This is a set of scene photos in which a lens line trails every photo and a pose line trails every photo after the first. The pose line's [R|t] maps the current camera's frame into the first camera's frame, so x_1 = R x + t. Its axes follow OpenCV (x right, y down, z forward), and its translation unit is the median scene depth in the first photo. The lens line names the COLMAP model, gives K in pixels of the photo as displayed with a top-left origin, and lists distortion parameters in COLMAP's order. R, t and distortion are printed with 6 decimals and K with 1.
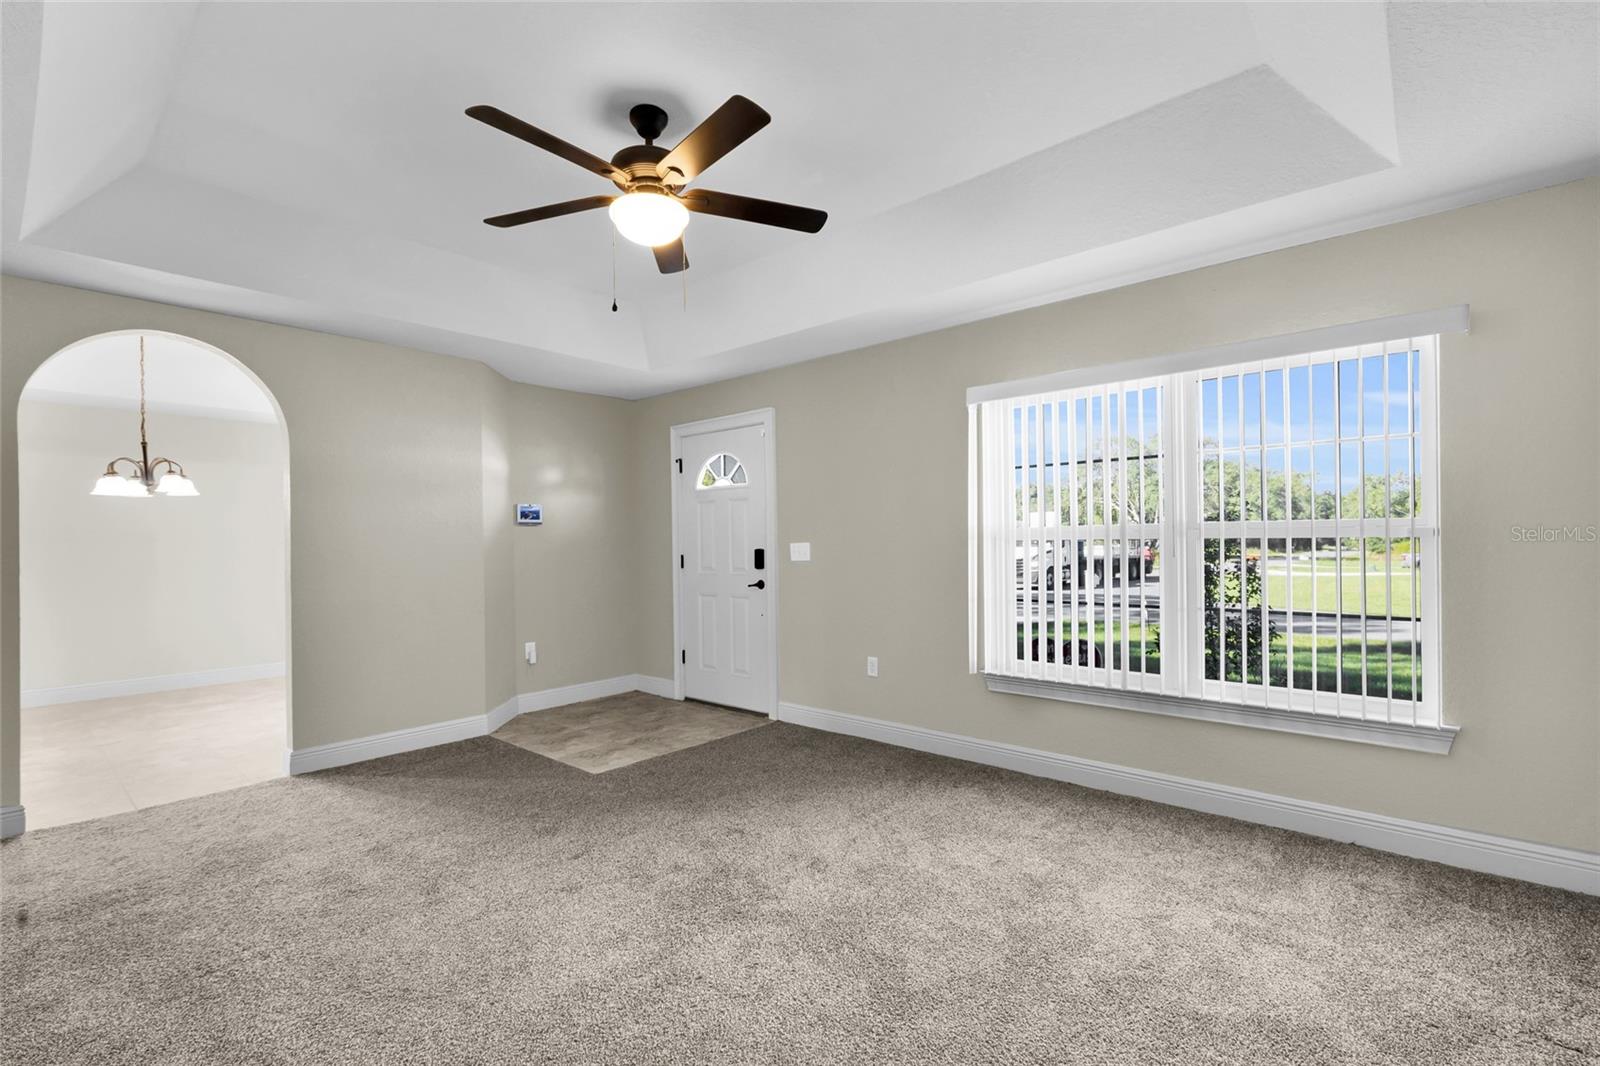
lens RADIAL K [[736.4, 0, 801.1], [0, 736.4, 543.0], [0, 0, 1]] dist [-0.000829, -0.000242]
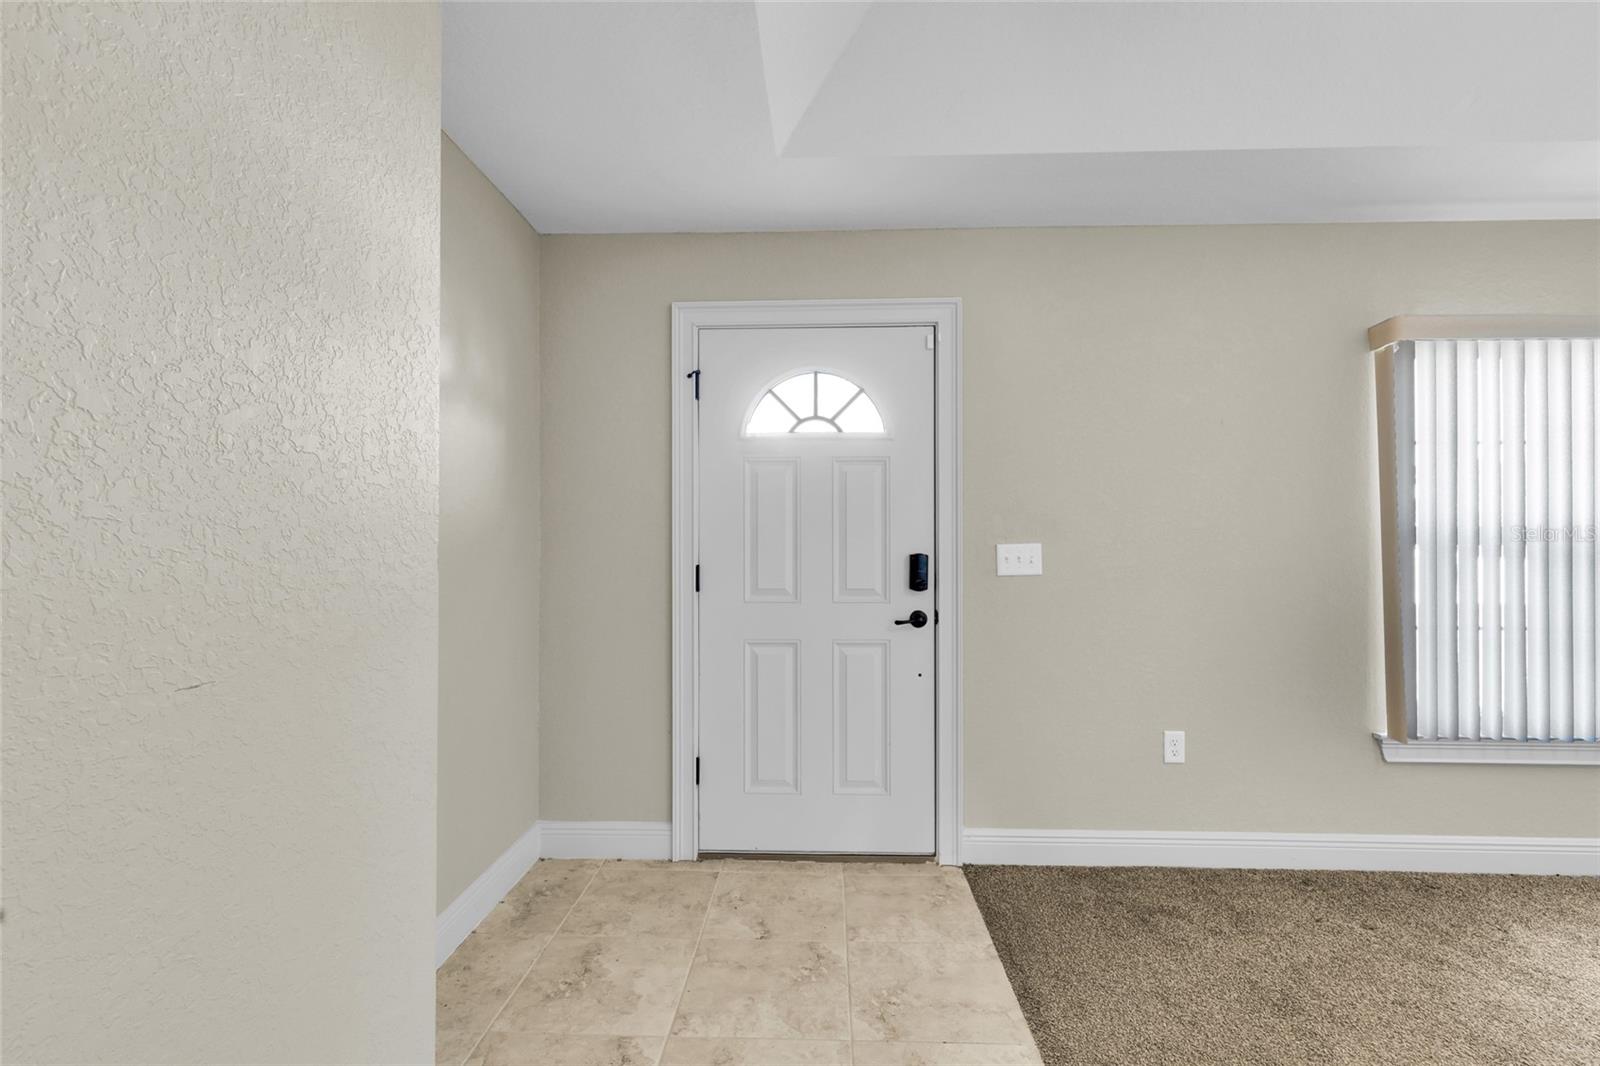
lens RADIAL K [[736.4, 0, 801.1], [0, 736.4, 543.0], [0, 0, 1]] dist [-0.000829, -0.000242]
pose [[0.771309, 0.015638, 0.636269, -0.488263], [-0.008951, 0.999866, -0.013723, 0.008765], [-0.636398, 0.004889, 0.771345, 0.661804]]
